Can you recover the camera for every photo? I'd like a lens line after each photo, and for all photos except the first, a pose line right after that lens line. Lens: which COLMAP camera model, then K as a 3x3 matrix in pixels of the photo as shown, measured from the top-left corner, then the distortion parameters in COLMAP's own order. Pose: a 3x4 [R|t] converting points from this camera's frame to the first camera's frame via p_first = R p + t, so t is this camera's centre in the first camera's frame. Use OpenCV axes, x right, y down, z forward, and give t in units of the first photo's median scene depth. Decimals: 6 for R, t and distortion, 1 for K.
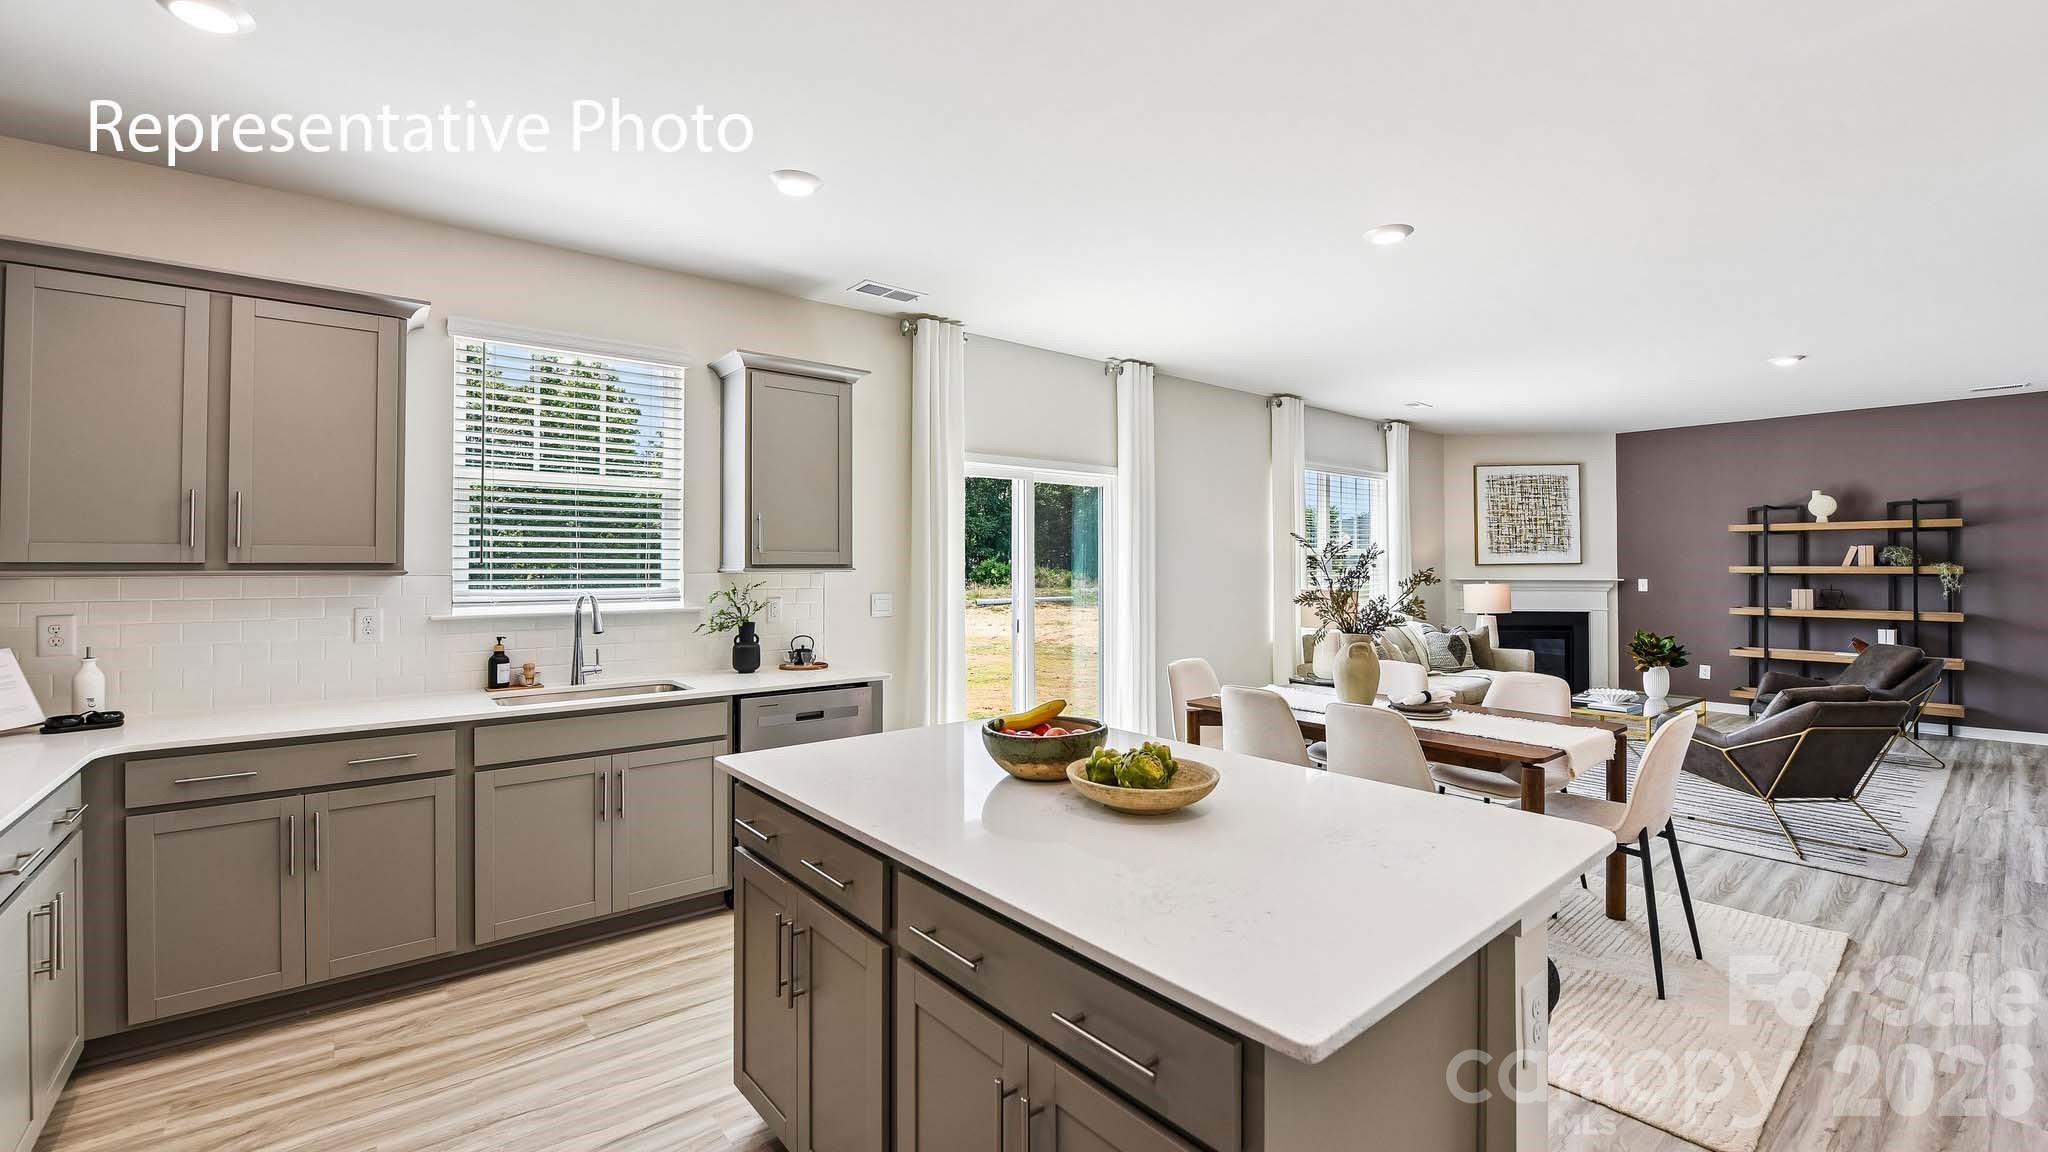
lens RADIAL K [[846.9, 0, 1021.8], [0, 846.9, 559.9], [0, 0, 1]] dist [-0.004002, -0.000140]
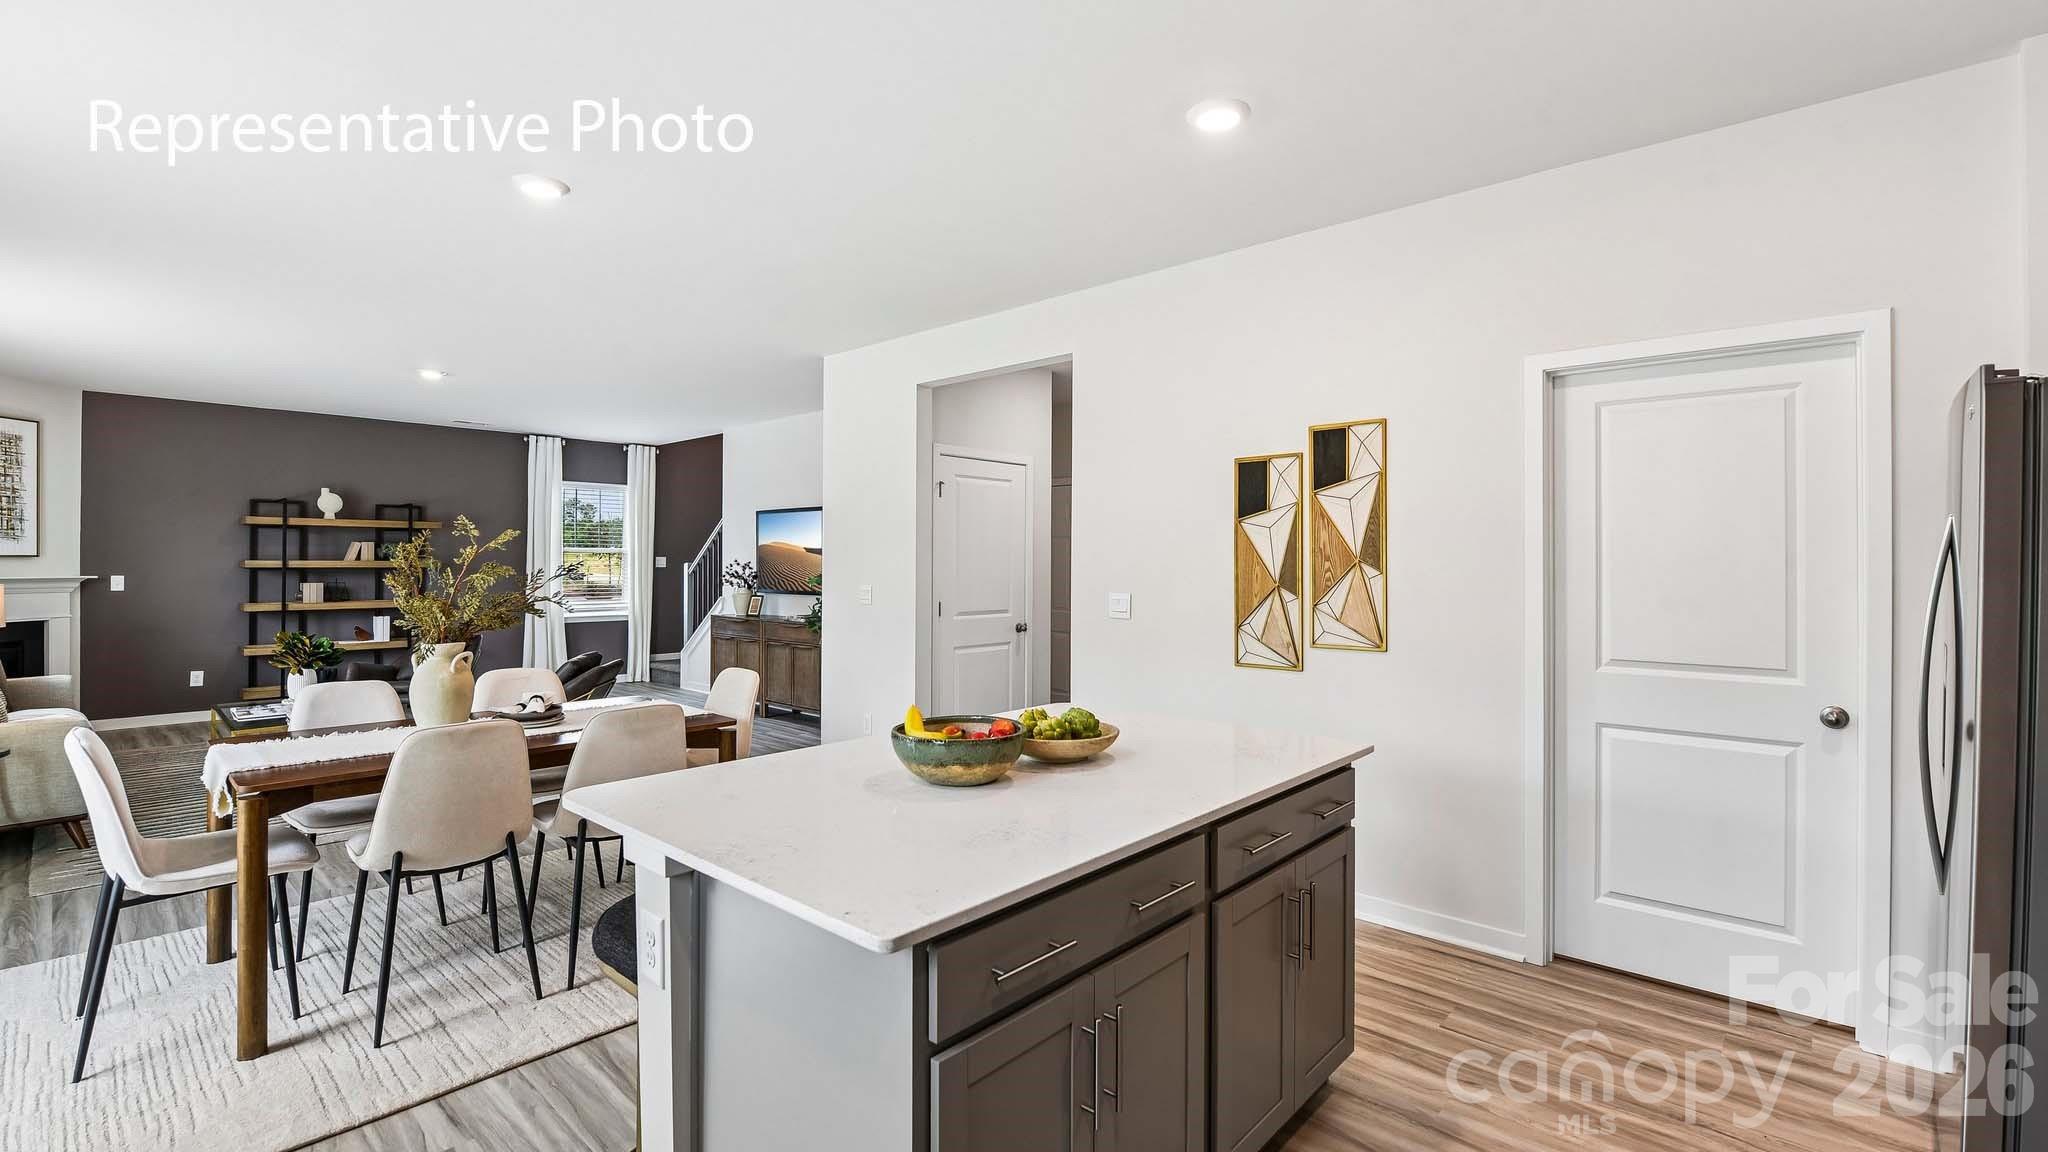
lens RADIAL K [[888.0, 0, 1022.0], [0, 888.0, 573.1], [0, 0, 1]] dist [-0.000175, -0.000318]
pose [[-0.129140, -0.010787, 0.991568, -0.256717], [-0.008956, 0.999913, 0.009711, 0.004641], [-0.991586, -0.007627, -0.129225, 0.284487]]
